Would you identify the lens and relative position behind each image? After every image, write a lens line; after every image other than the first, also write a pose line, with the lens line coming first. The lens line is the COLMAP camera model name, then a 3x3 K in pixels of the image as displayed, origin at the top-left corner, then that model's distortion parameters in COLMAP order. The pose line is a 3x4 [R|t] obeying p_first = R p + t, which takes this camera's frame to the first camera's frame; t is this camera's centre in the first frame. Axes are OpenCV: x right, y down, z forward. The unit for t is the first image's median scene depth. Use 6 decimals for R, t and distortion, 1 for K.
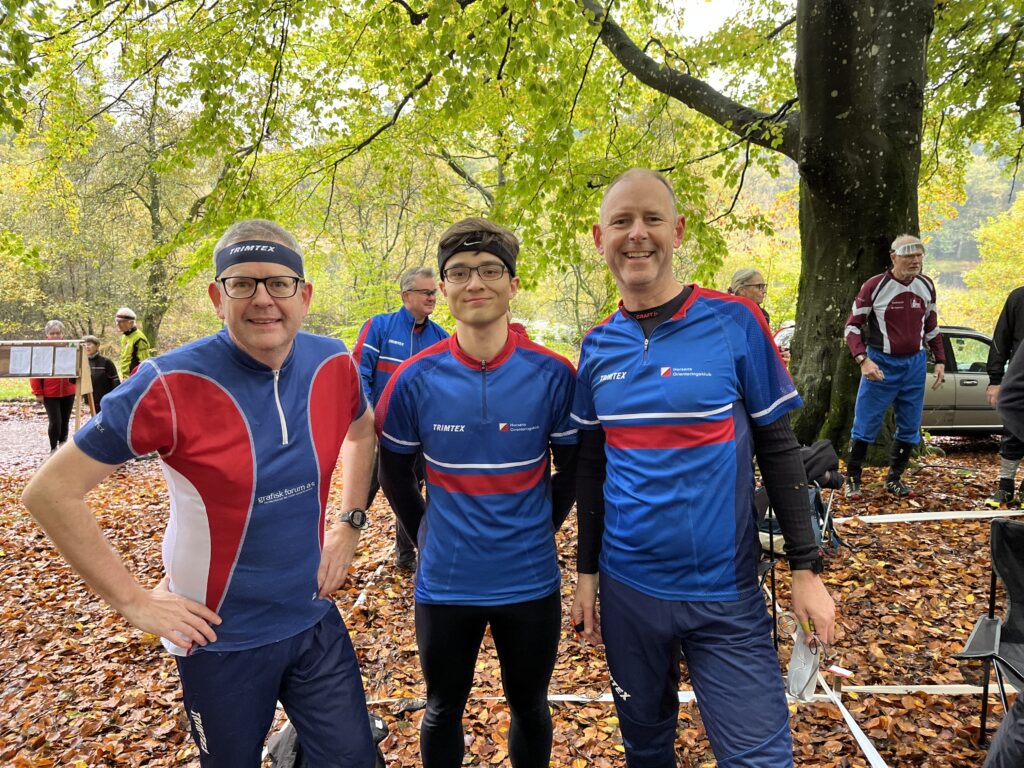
lens RADIAL K [[776.6, 0, 520.6], [0, 776.6, 385.9], [0, 0, 1]] dist [0.065557, -0.087187]
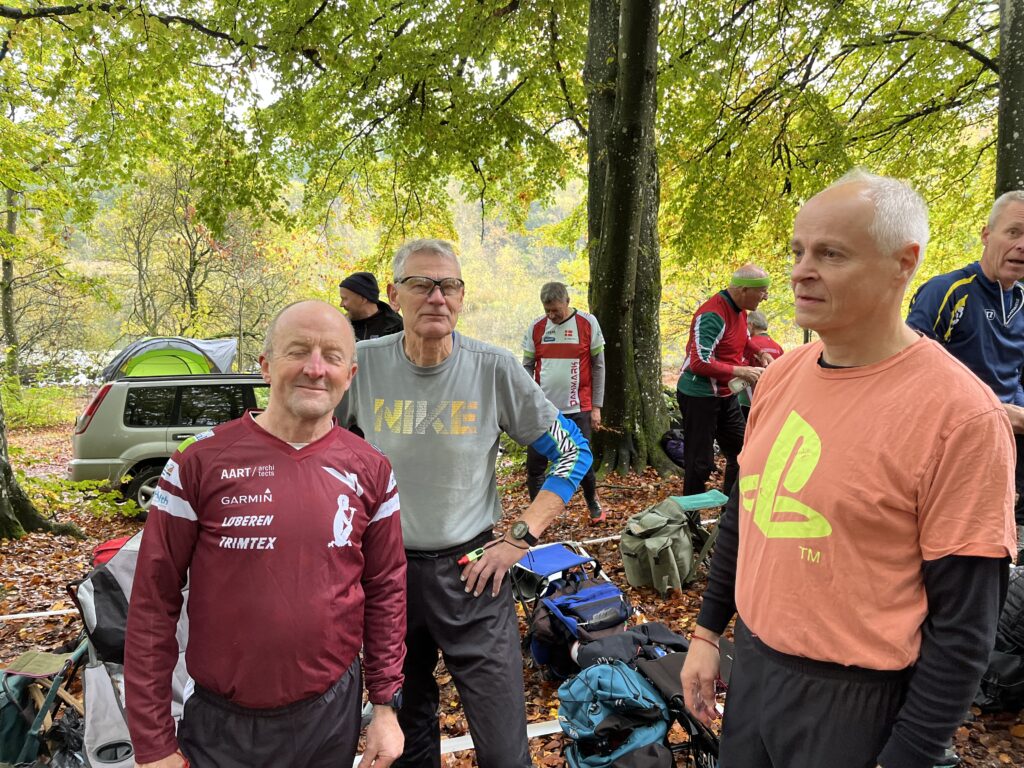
lens RADIAL K [[776.6, 0, 509.4], [0, 776.6, 386.1], [0, 0, 1]] dist [0.065557, -0.087187]
pose [[0.964494, -0.037031, 0.261495, 0.813918], [0.042855, 0.998943, -0.016602, -0.045263], [-0.260604, 0.027219, 0.965062, -0.047566]]
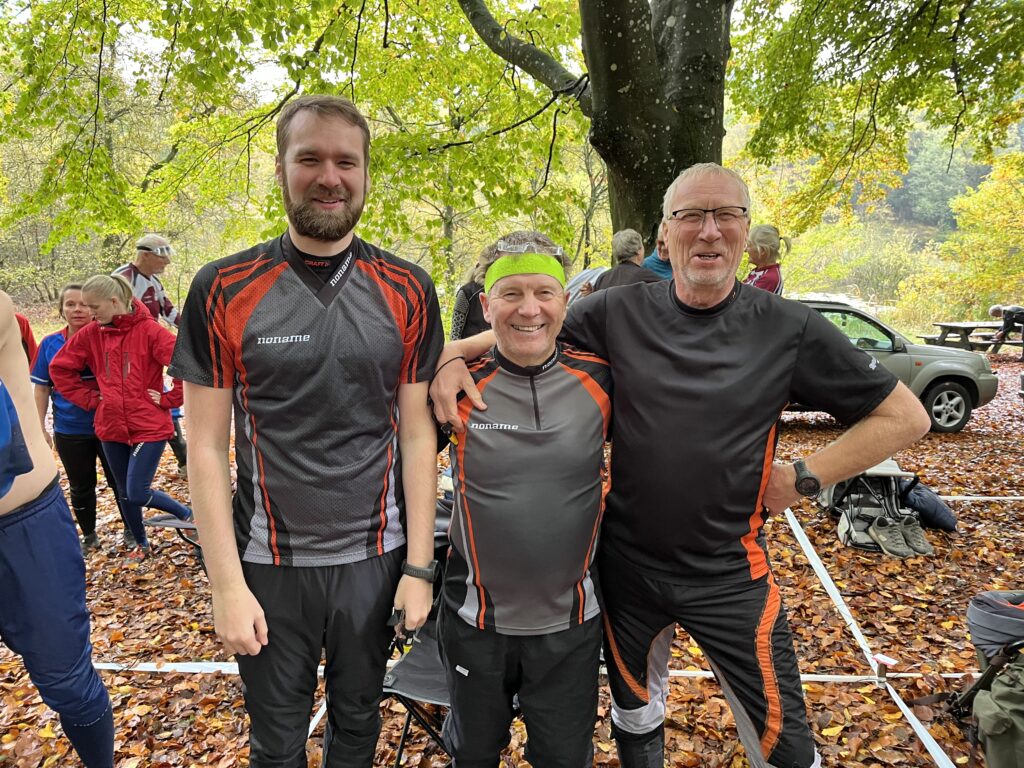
lens RADIAL K [[776.6, 0, 506.7], [0, 776.6, 374.6], [0, 0, 1]] dist [0.065557, -0.087187]
pose [[0.999038, 0.014816, -0.041283, 0.262082], [-0.013608, 0.999475, 0.029405, -0.009693], [0.041697, -0.028815, 0.998715, -0.002817]]
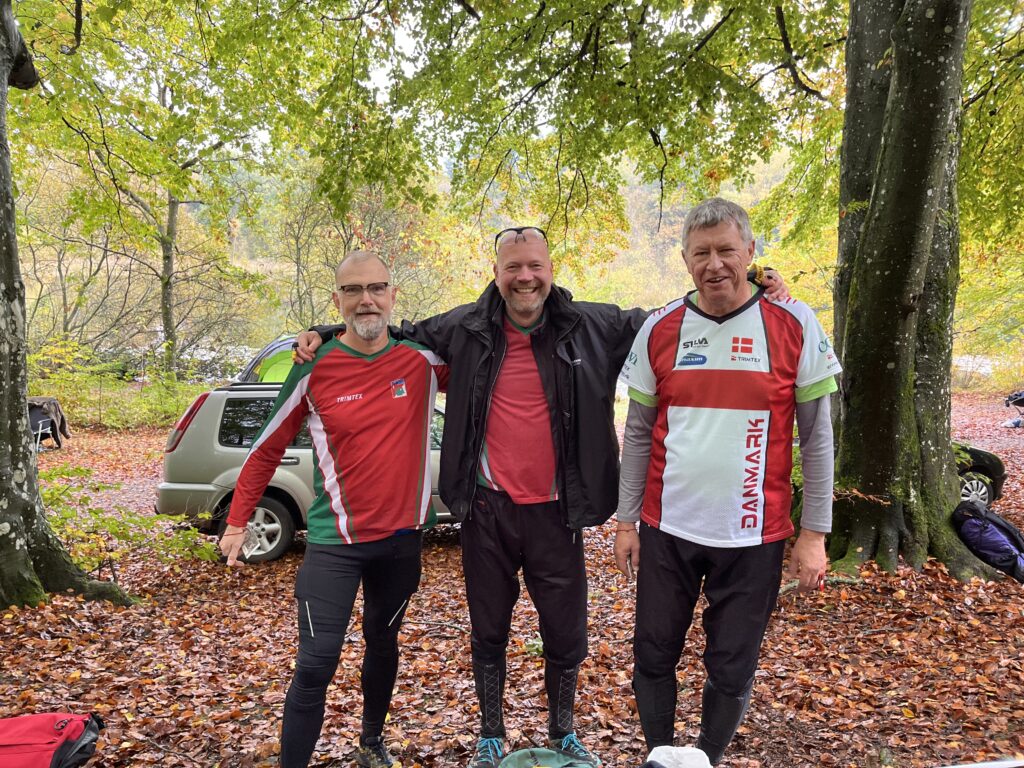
lens RADIAL K [[776.6, 0, 509.3], [0, 776.6, 393.2], [0, 0, 1]] dist [0.065557, -0.087187]
pose [[0.998220, -0.002456, 0.059587, 0.866608], [0.003419, 0.999865, -0.016067, -0.079259], [-0.059540, 0.016242, 0.998094, 0.278575]]
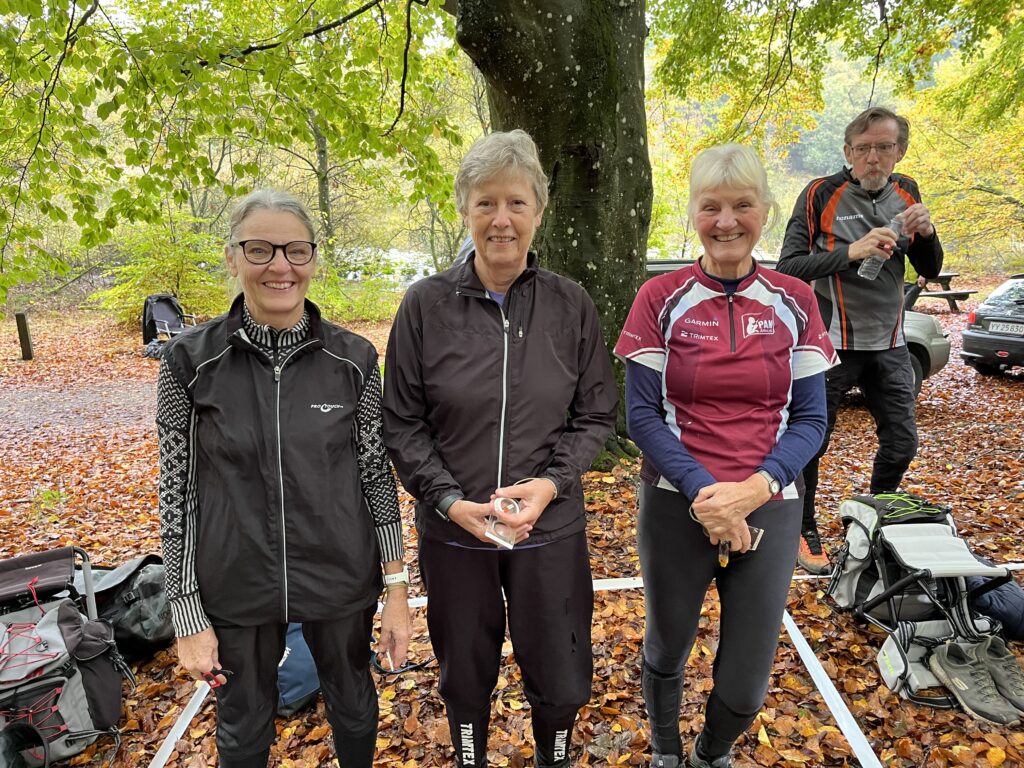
lens RADIAL K [[776.6, 0, 510.5], [0, 776.6, 390.9], [0, 0, 1]] dist [0.065557, -0.087187]
pose [[0.996236, -0.034564, 0.079496, 0.298581], [0.026410, 0.994492, 0.101430, -0.039850], [-0.082564, -0.098948, 0.991661, 0.260975]]
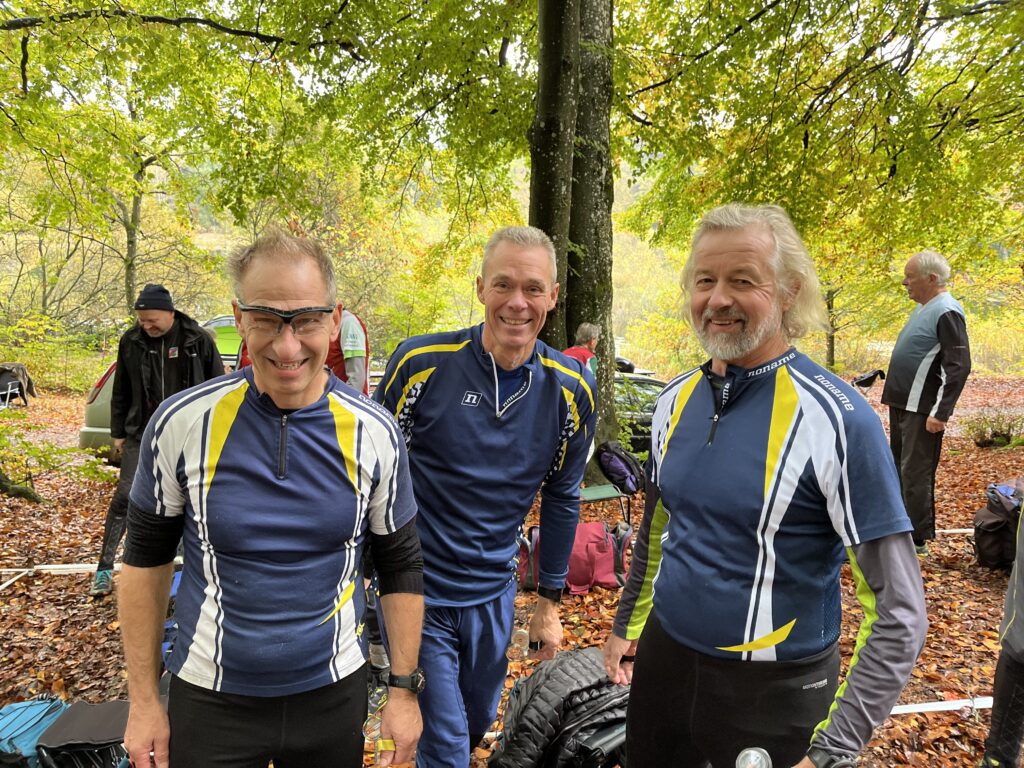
lens RADIAL K [[776.6, 0, 507.2], [0, 776.6, 376.5], [0, 0, 1]] dist [0.065557, -0.087187]
pose [[0.998222, 0.014591, 0.057793, 1.124348], [-0.014159, 0.999869, -0.007883, -0.068022], [-0.057901, 0.007051, 0.998297, -0.070204]]
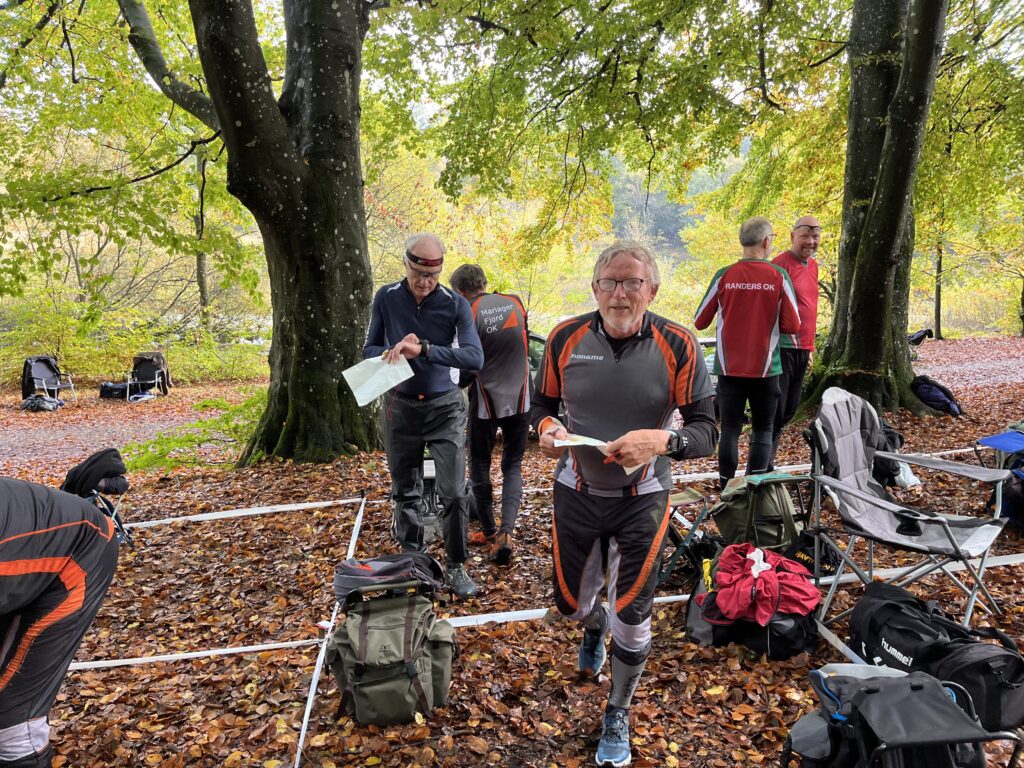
lens RADIAL K [[776.6, 0, 504.5], [0, 776.6, 393.1], [0, 0, 1]] dist [0.065557, -0.087187]
pose [[0.982233, -0.033991, 0.184559, 0.461108], [0.030352, 0.999286, 0.022507, -0.011259], [-0.185192, -0.016506, 0.982564, -0.116349]]
